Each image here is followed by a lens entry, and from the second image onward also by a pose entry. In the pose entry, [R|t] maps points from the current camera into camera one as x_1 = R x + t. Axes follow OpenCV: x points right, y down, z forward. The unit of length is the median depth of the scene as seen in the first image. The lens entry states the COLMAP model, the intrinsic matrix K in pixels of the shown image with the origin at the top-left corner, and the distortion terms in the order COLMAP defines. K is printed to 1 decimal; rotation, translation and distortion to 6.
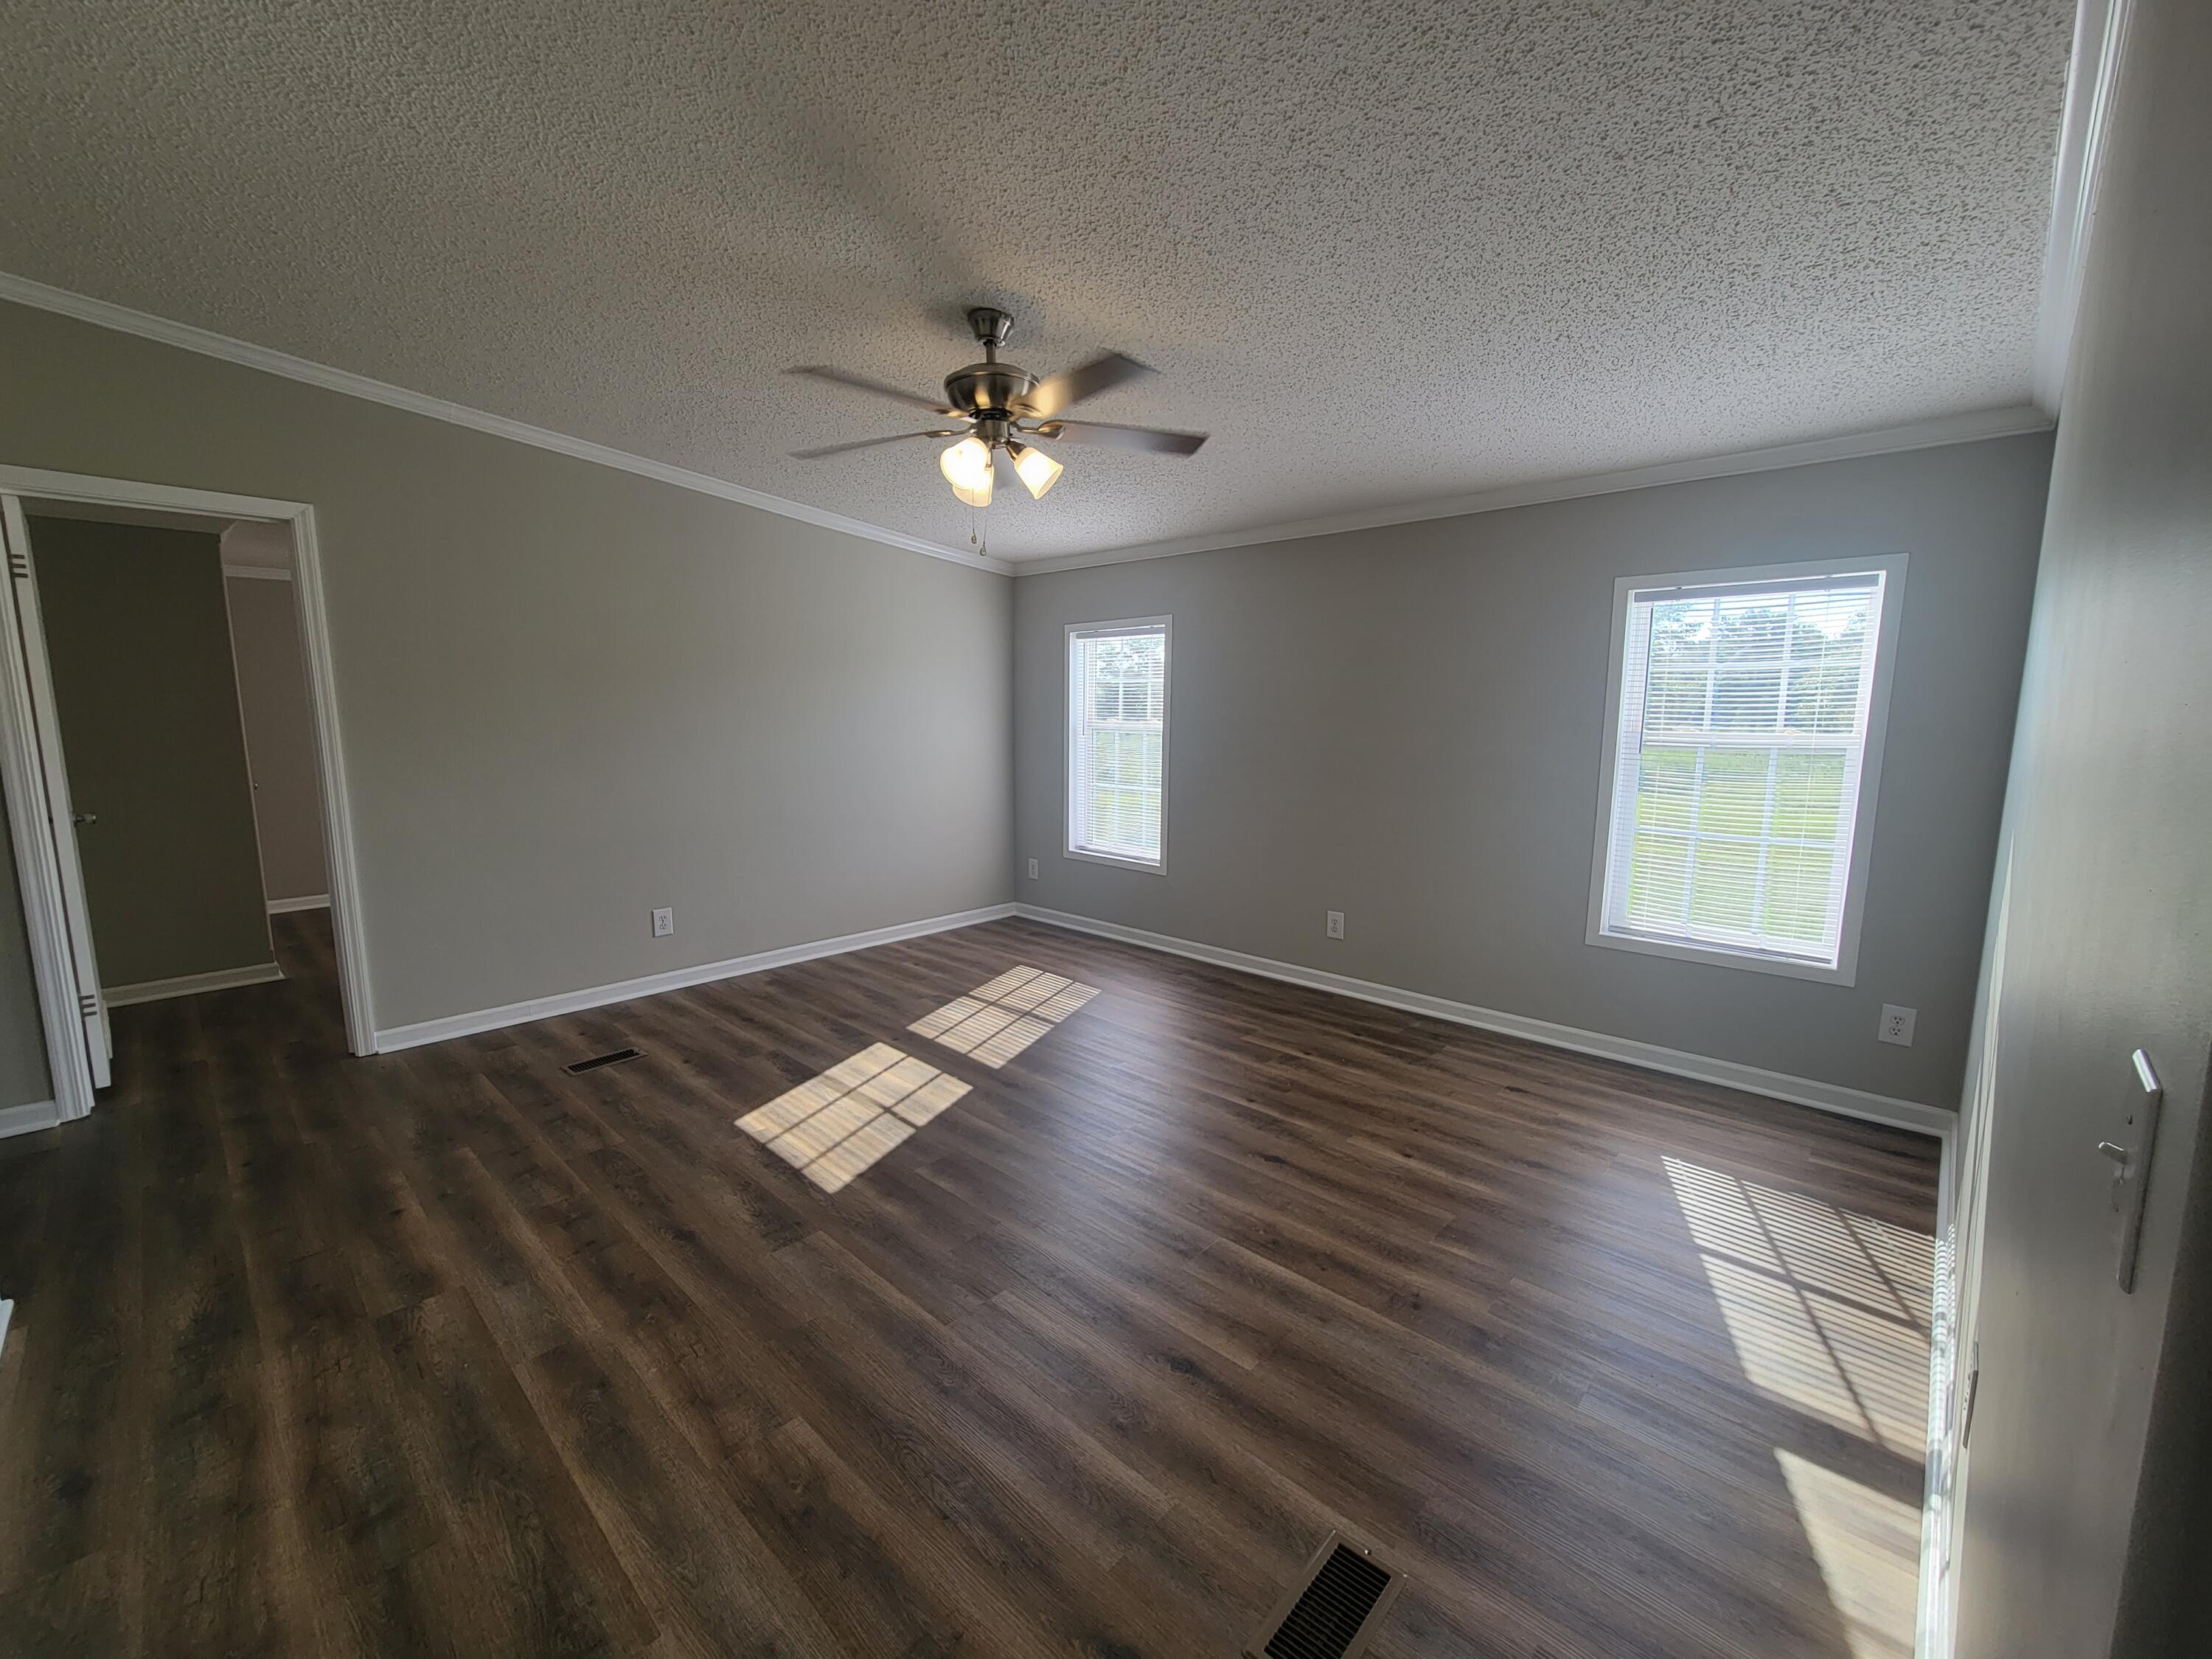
lens RADIAL K [[908.3, 0, 1100.0], [0, 908.3, 828.2], [0, 0, 1]] dist [0.010049, 0.000564]
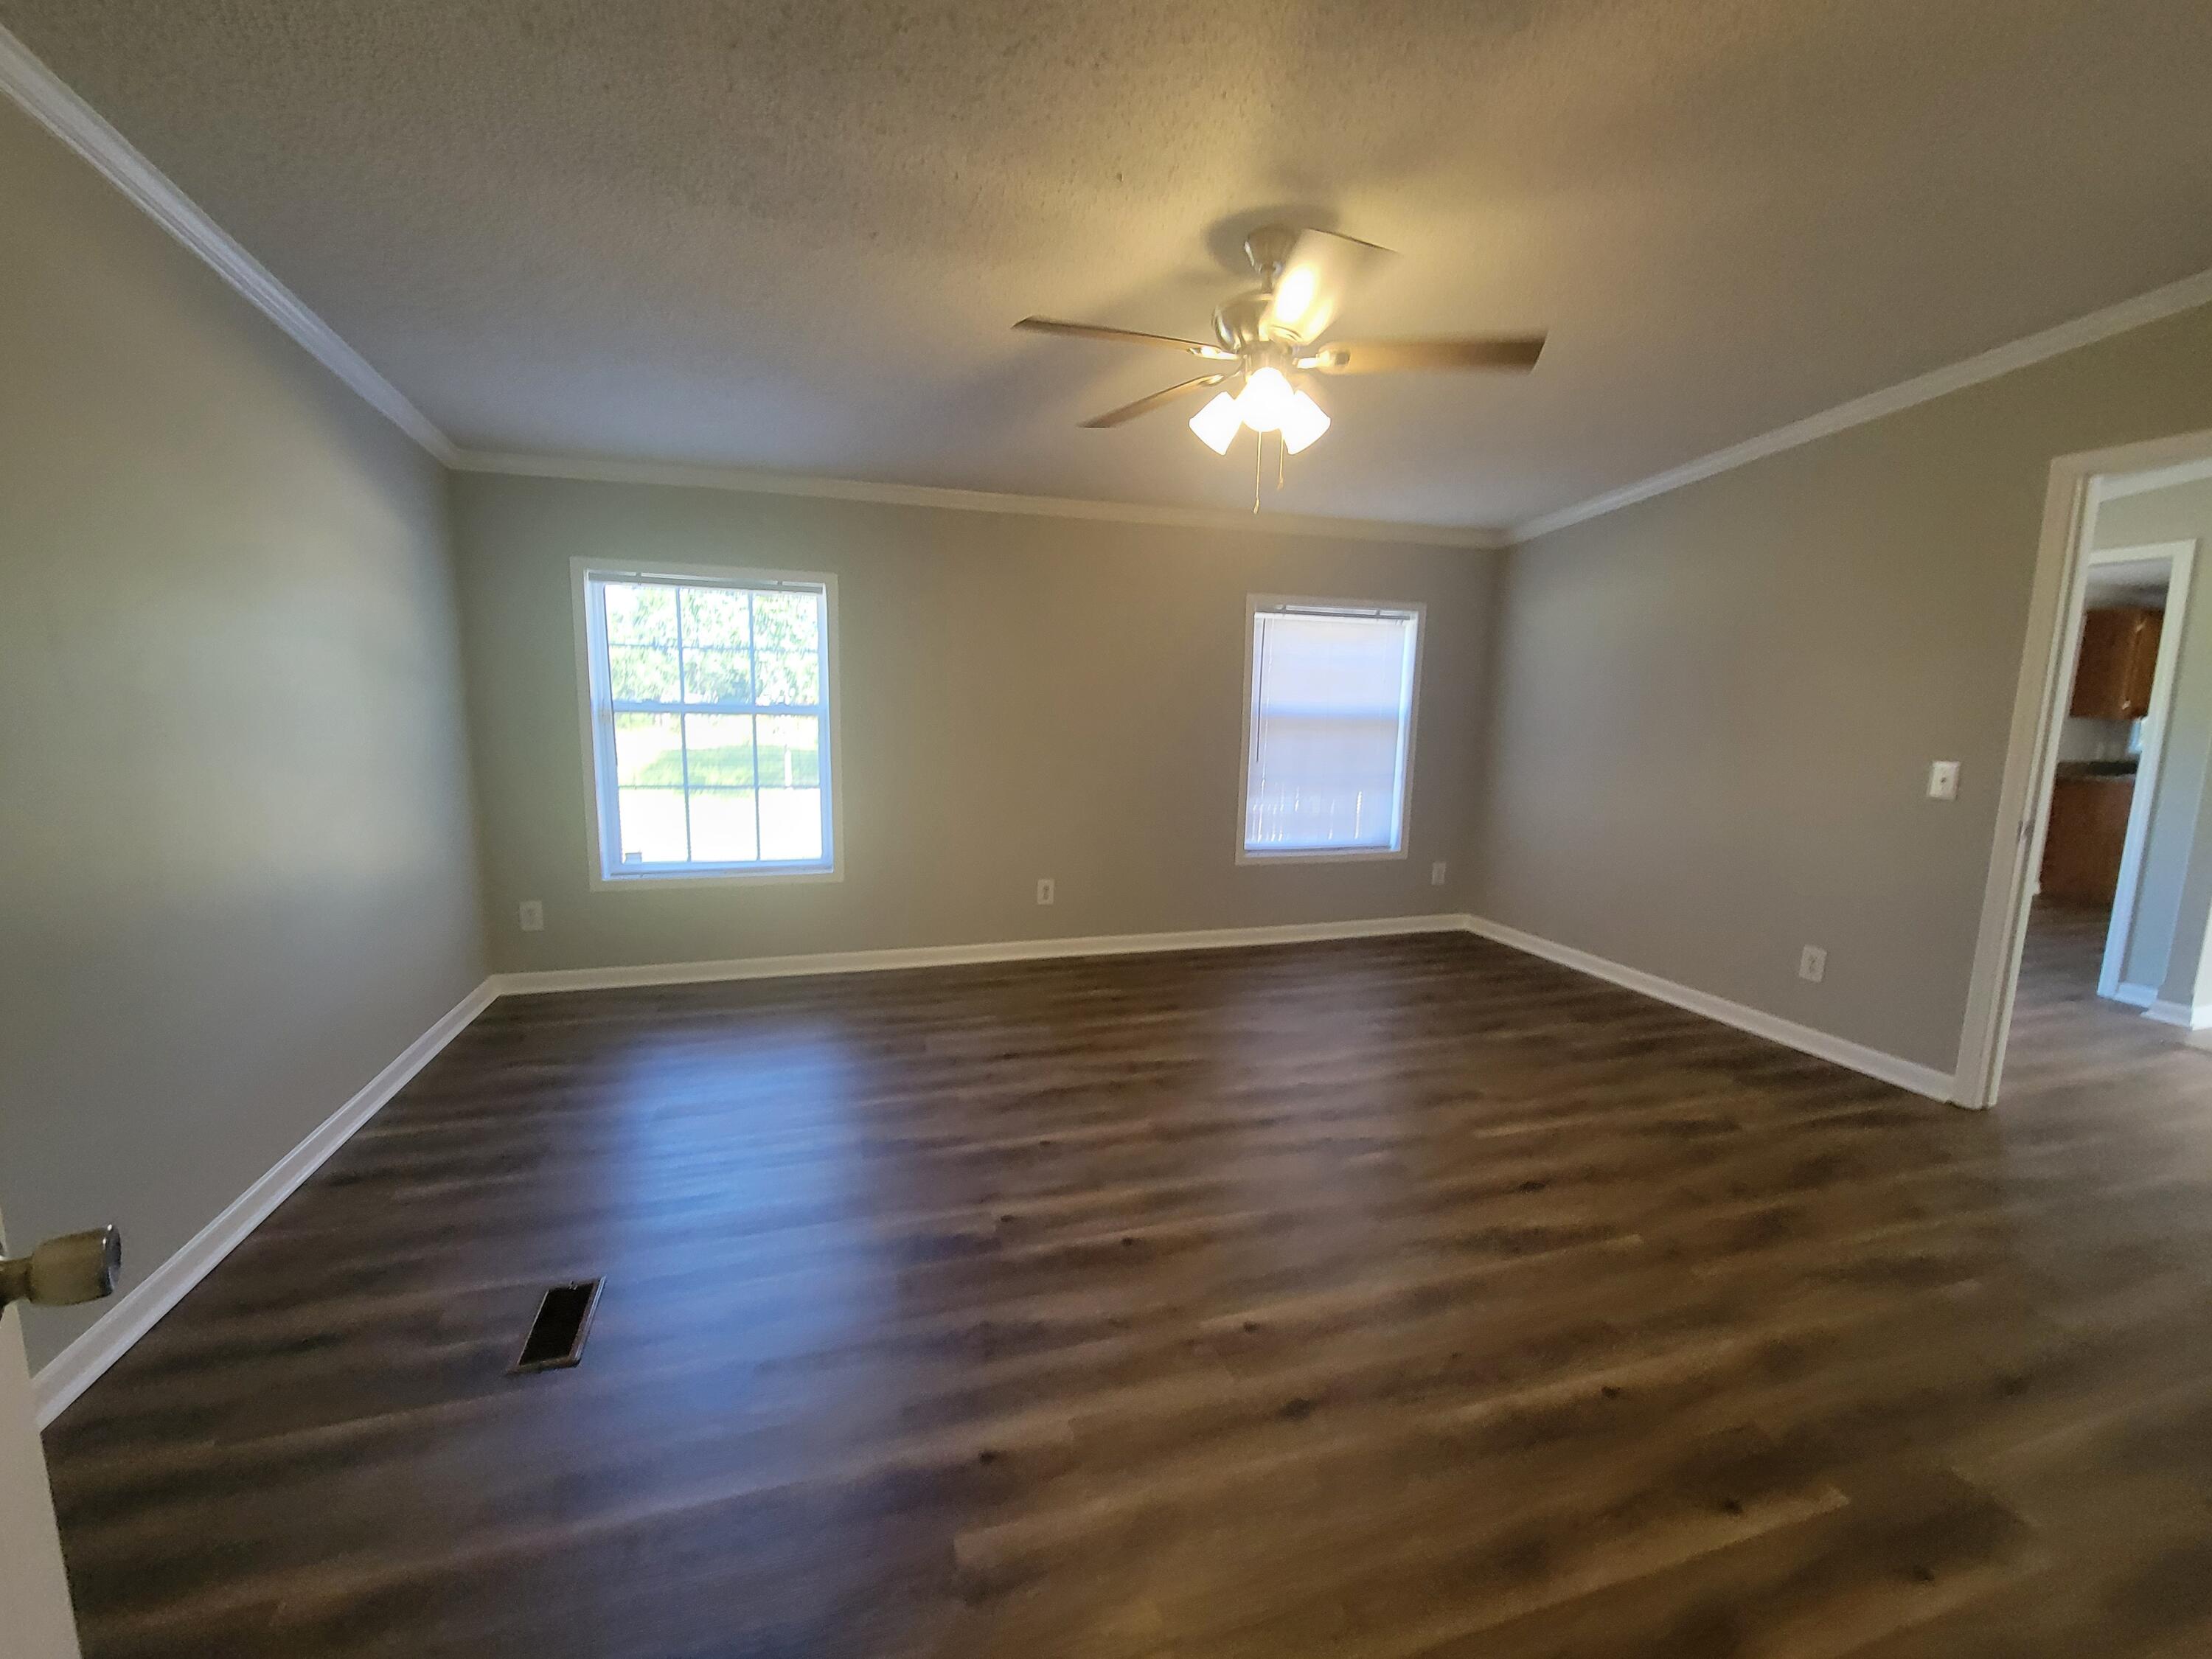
lens RADIAL K [[909.3, 0, 1092.7], [0, 909.3, 832.7], [0, 0, 1]] dist [0.008014, -0.000696]
pose [[0.486312, -0.121631, 0.865278, -0.955560], [0.097824, 0.991618, 0.084410, -0.069836], [-0.868292, 0.043596, 0.494134, 0.653336]]
